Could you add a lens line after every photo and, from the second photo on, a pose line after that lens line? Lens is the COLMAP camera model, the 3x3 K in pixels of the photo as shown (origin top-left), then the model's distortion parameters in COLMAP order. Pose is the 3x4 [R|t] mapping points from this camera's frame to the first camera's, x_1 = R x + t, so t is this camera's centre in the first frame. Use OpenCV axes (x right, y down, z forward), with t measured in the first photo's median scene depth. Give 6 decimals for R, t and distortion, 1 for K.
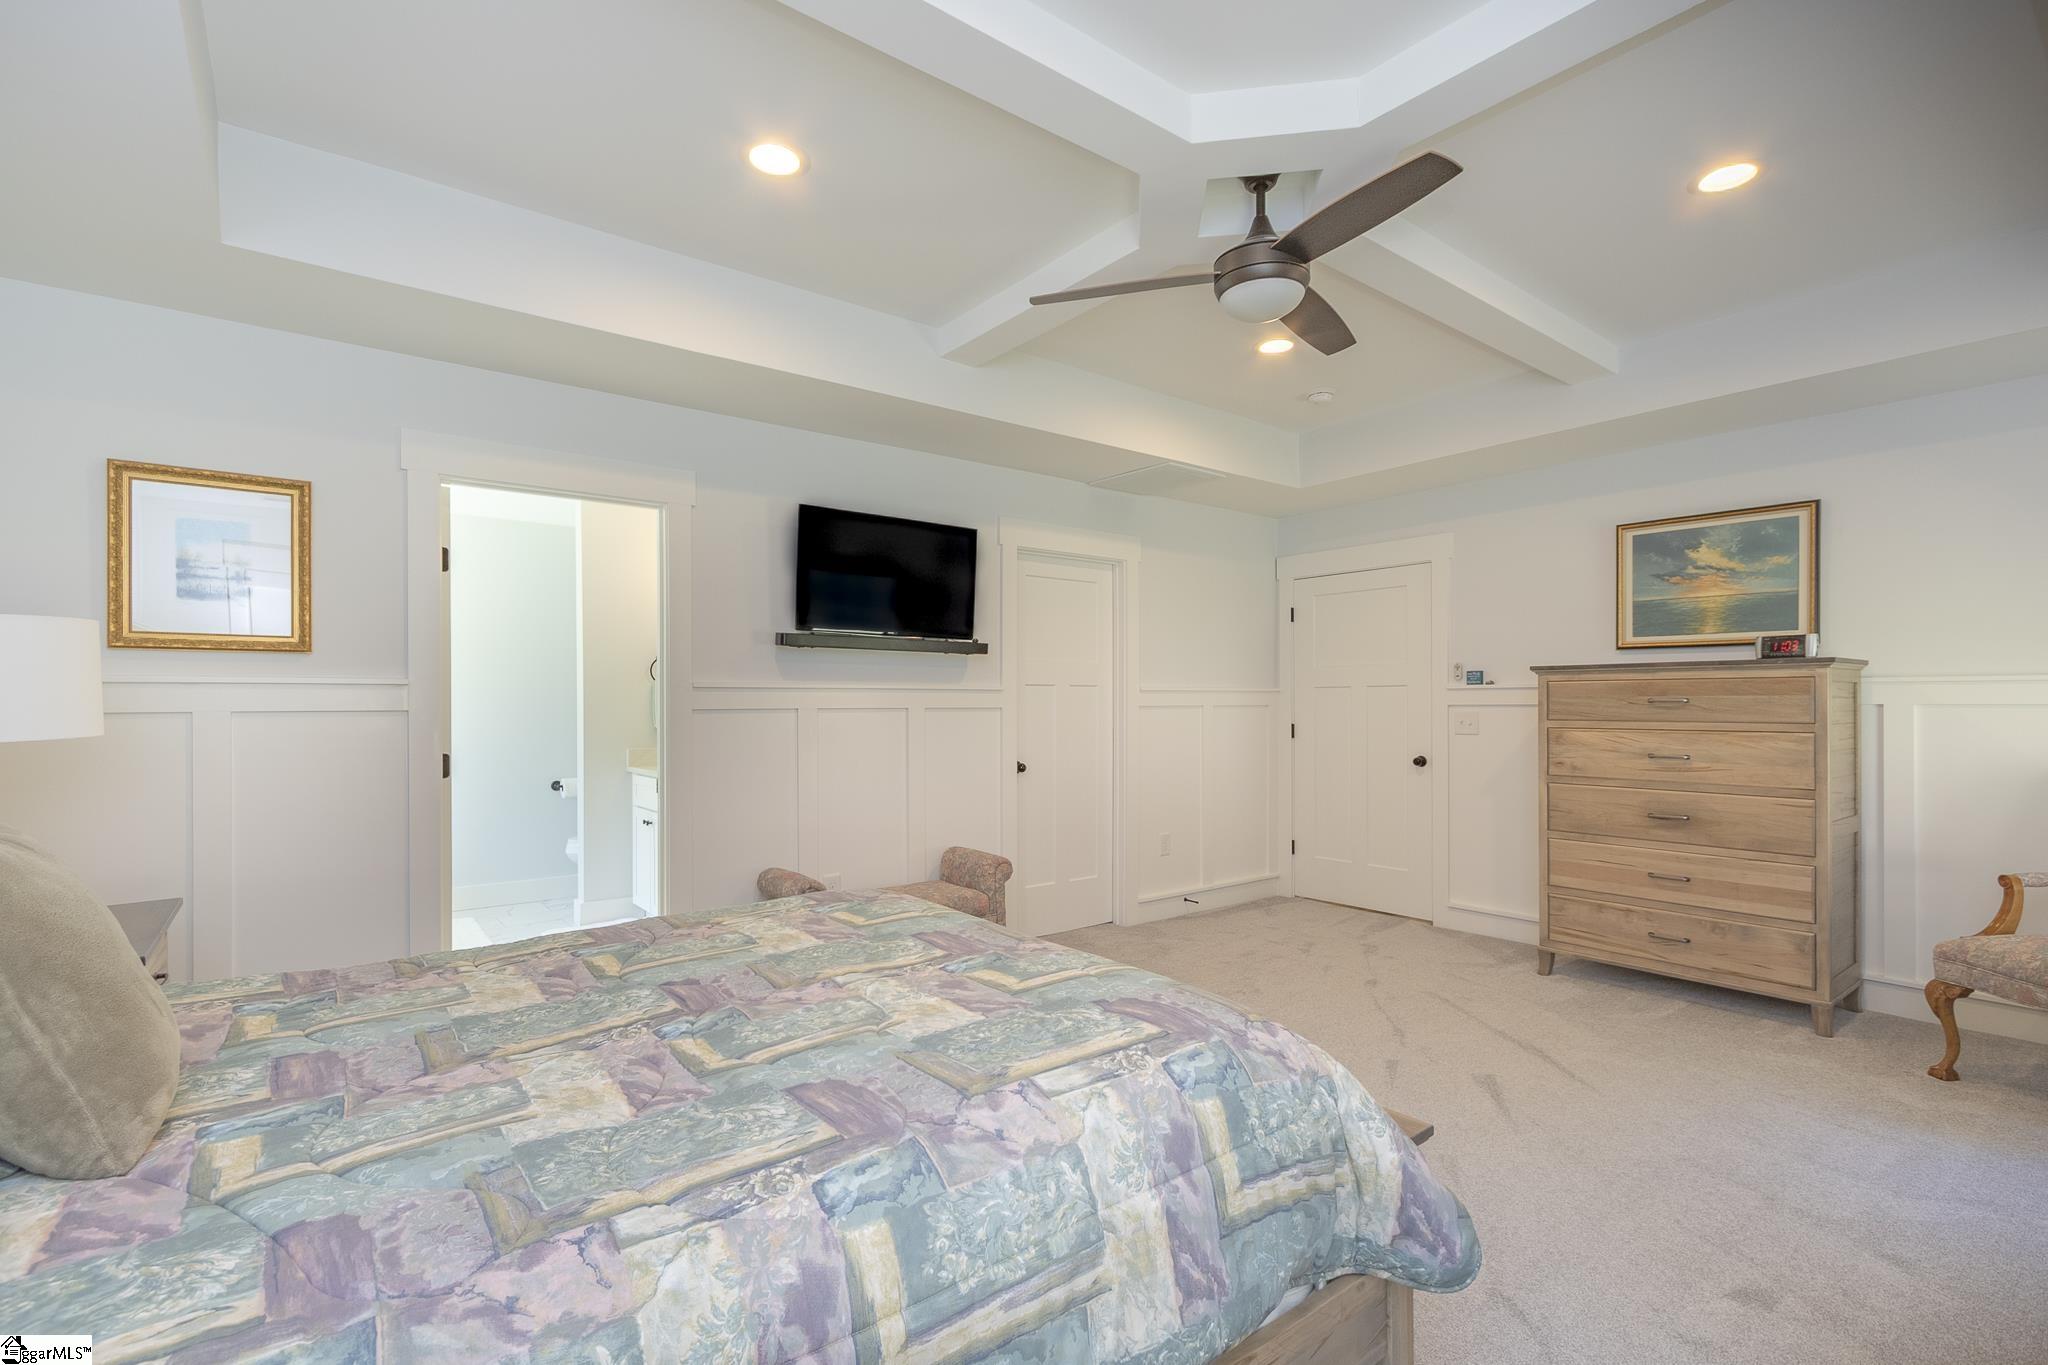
lens RADIAL K [[936.0, 0, 1022.1], [0, 936.0, 703.6], [0, 0, 1]] dist [0.003749, 0.000163]
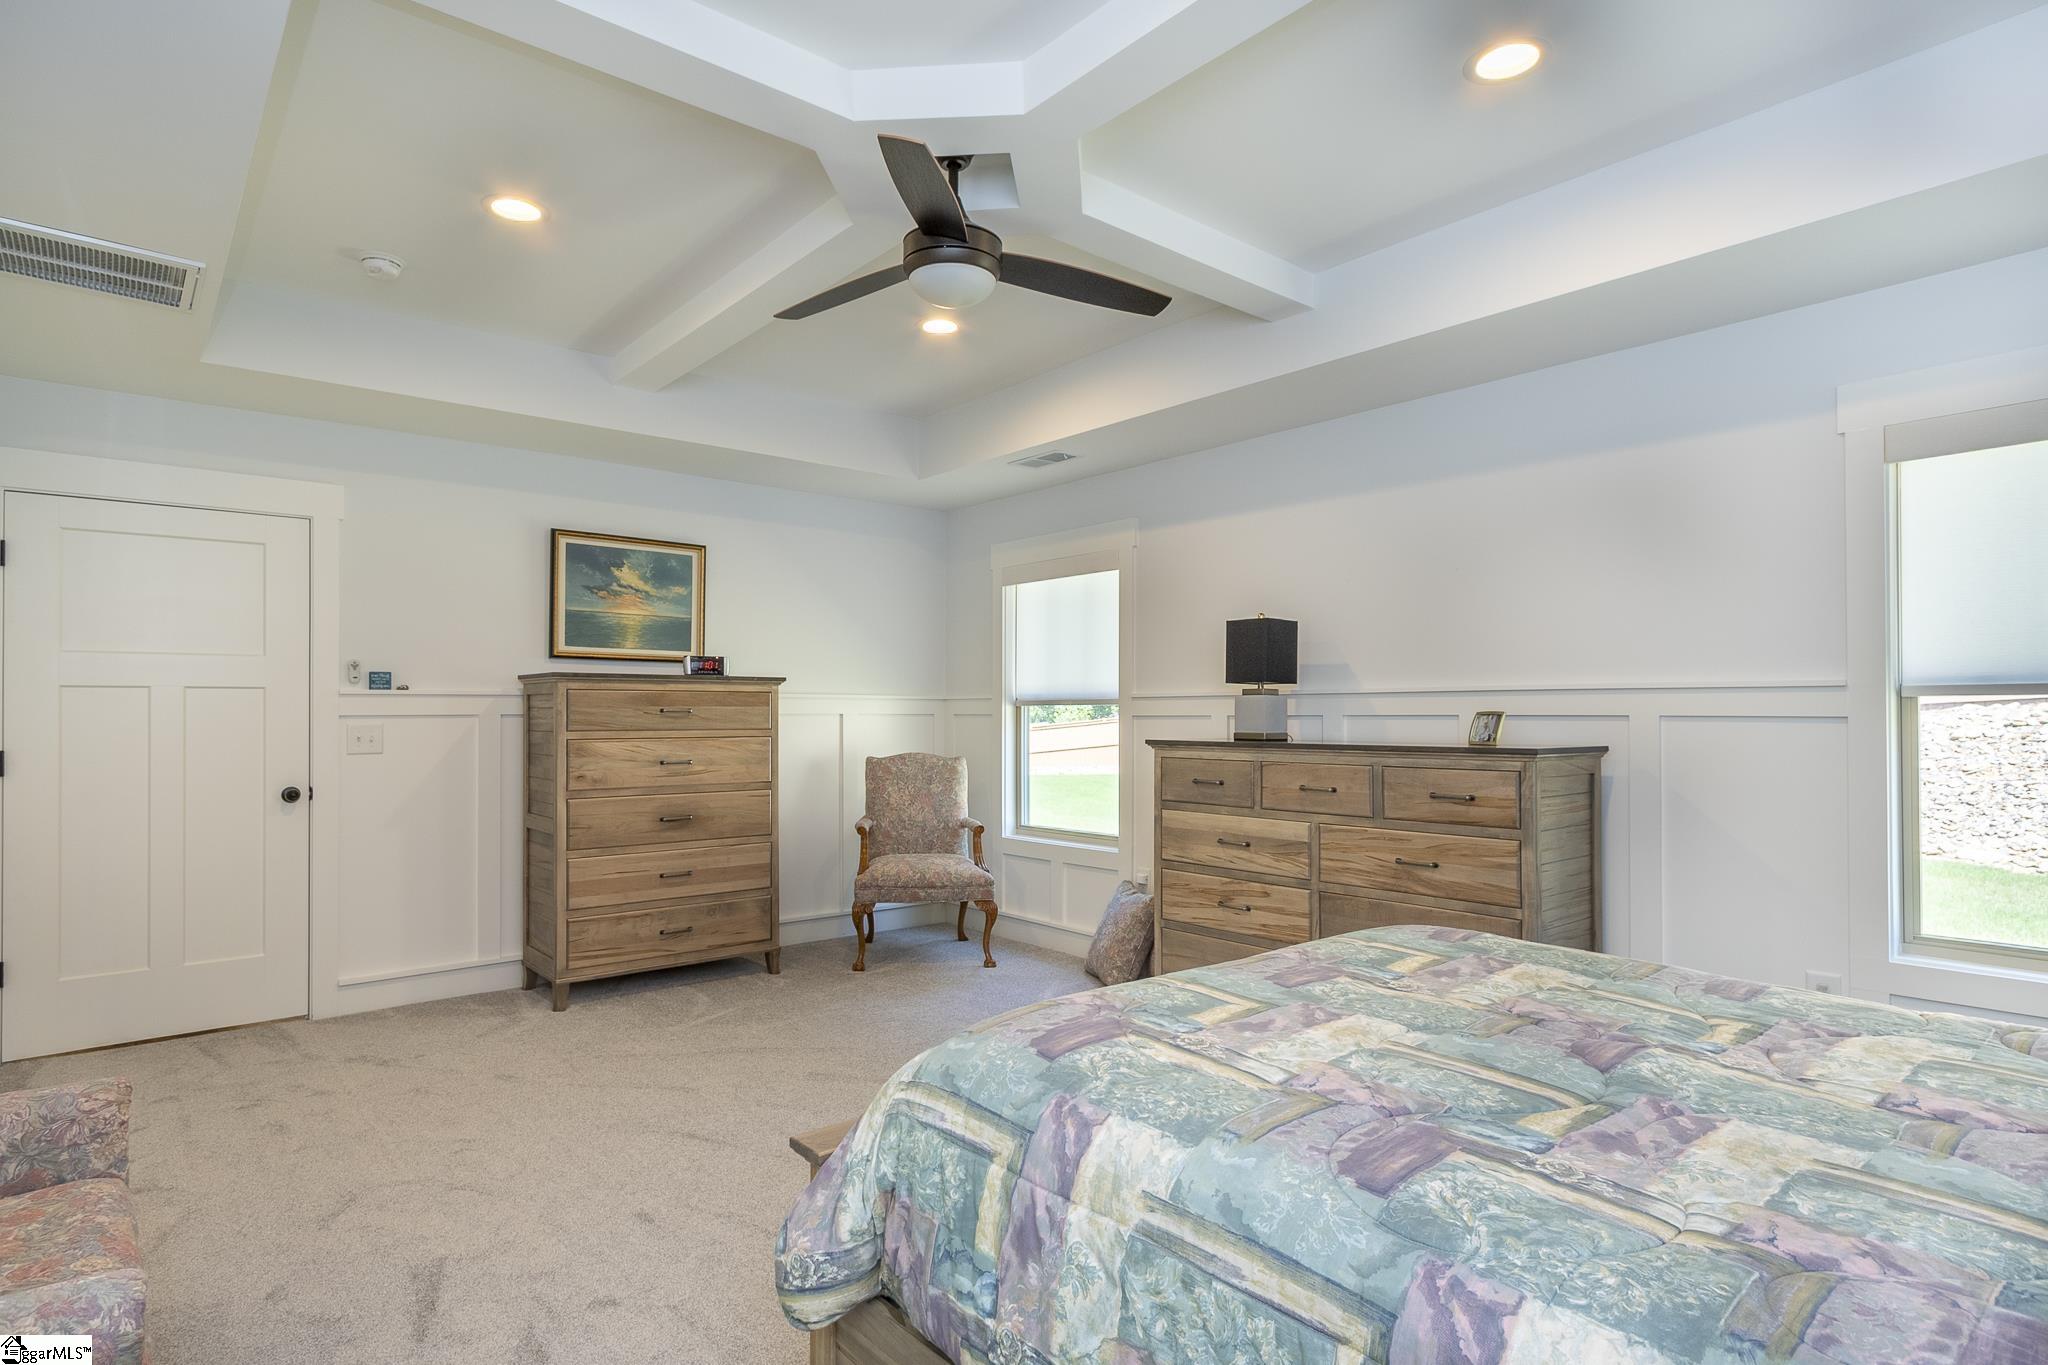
lens RADIAL K [[1069.1, 0, 1017.8], [0, 1069.1, 693.4], [0, 0, 1]] dist [0.003090, -0.001055]
pose [[-0.039021, 0.018996, 0.999058, -0.530419], [0.001456, 0.999819, -0.018954, 0.000995], [-0.999237, 0.000715, -0.039041, 0.624831]]
